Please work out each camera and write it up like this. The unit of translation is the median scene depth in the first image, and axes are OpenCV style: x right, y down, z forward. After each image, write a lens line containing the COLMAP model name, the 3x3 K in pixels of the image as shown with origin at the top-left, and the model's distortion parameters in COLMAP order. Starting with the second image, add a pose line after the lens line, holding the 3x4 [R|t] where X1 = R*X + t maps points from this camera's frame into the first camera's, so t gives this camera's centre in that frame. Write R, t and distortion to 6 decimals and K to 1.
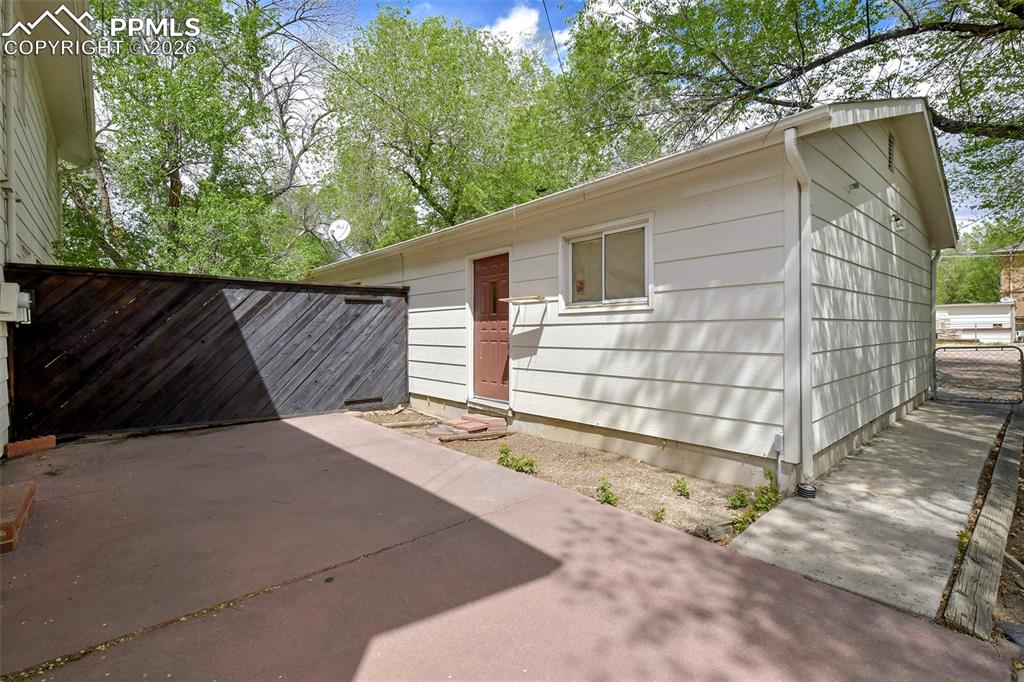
lens RADIAL K [[463.1, 0, 521.5], [0, 463.1, 341.3], [0, 0, 1]] dist [0.001390, 0.000310]
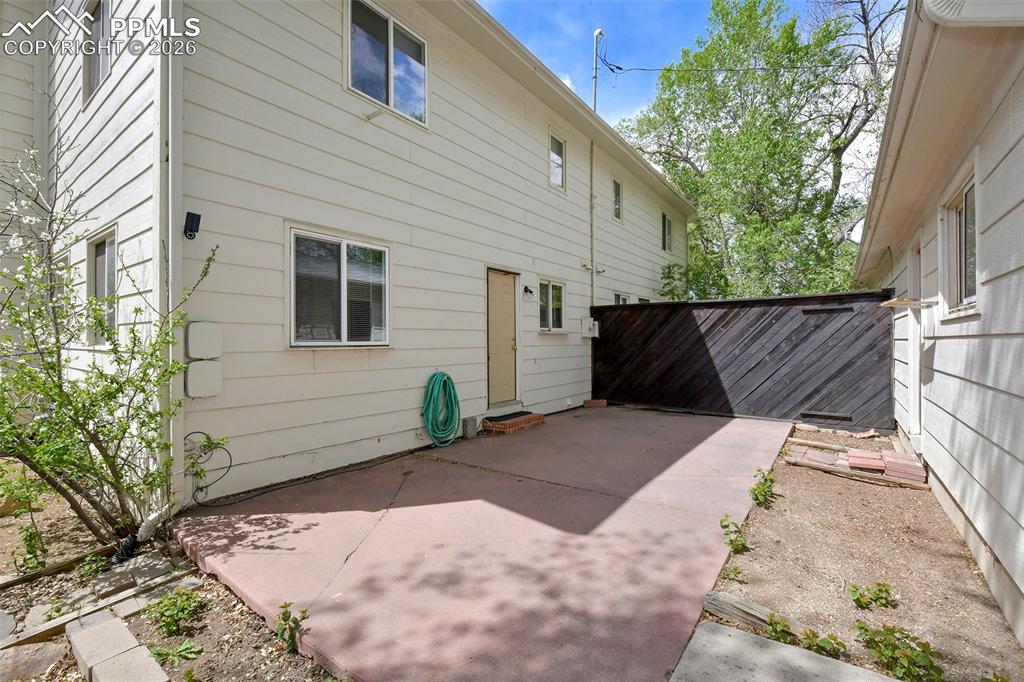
lens RADIAL K [[463.1, 0, 518.2], [0, 463.1, 342.0], [0, 0, 1]] dist [0.001390, 0.000310]
pose [[0.204630, 0.009358, -0.978795, 0.667255], [-0.018582, 0.999811, 0.005674, -0.024023], [0.978663, 0.017027, 0.204765, 0.291369]]
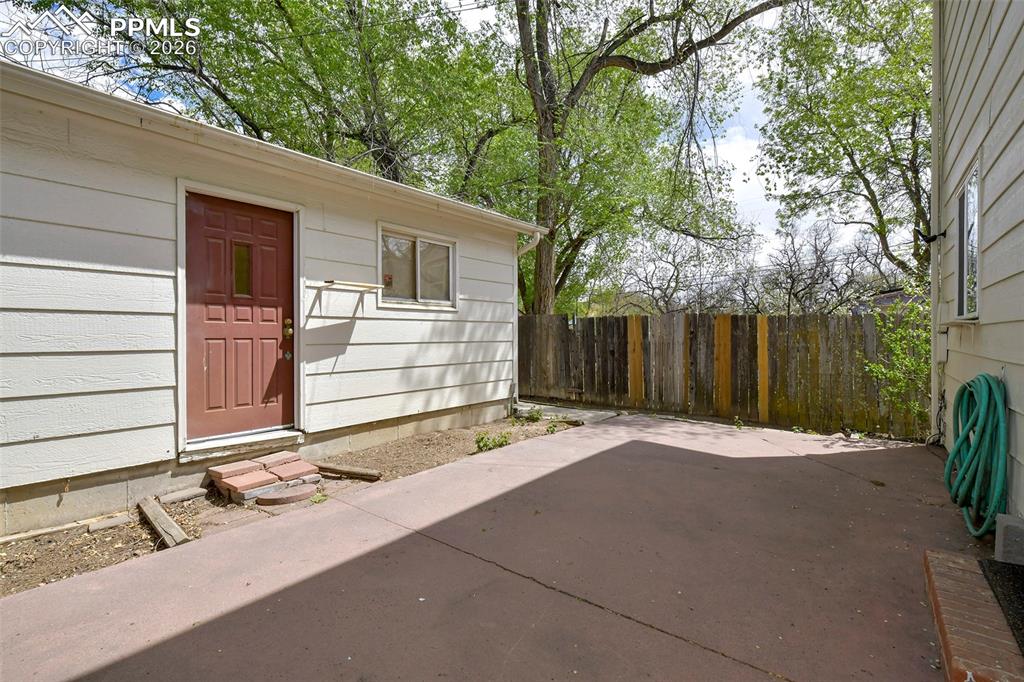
lens RADIAL K [[463.1, 0, 516.7], [0, 463.1, 335.0], [0, 0, 1]] dist [0.001390, 0.000310]
pose [[-0.175727, -0.005564, 0.984423, -0.968133], [0.011913, 0.999899, 0.007778, -0.007844], [-0.984367, 0.013094, -0.175643, 0.974144]]
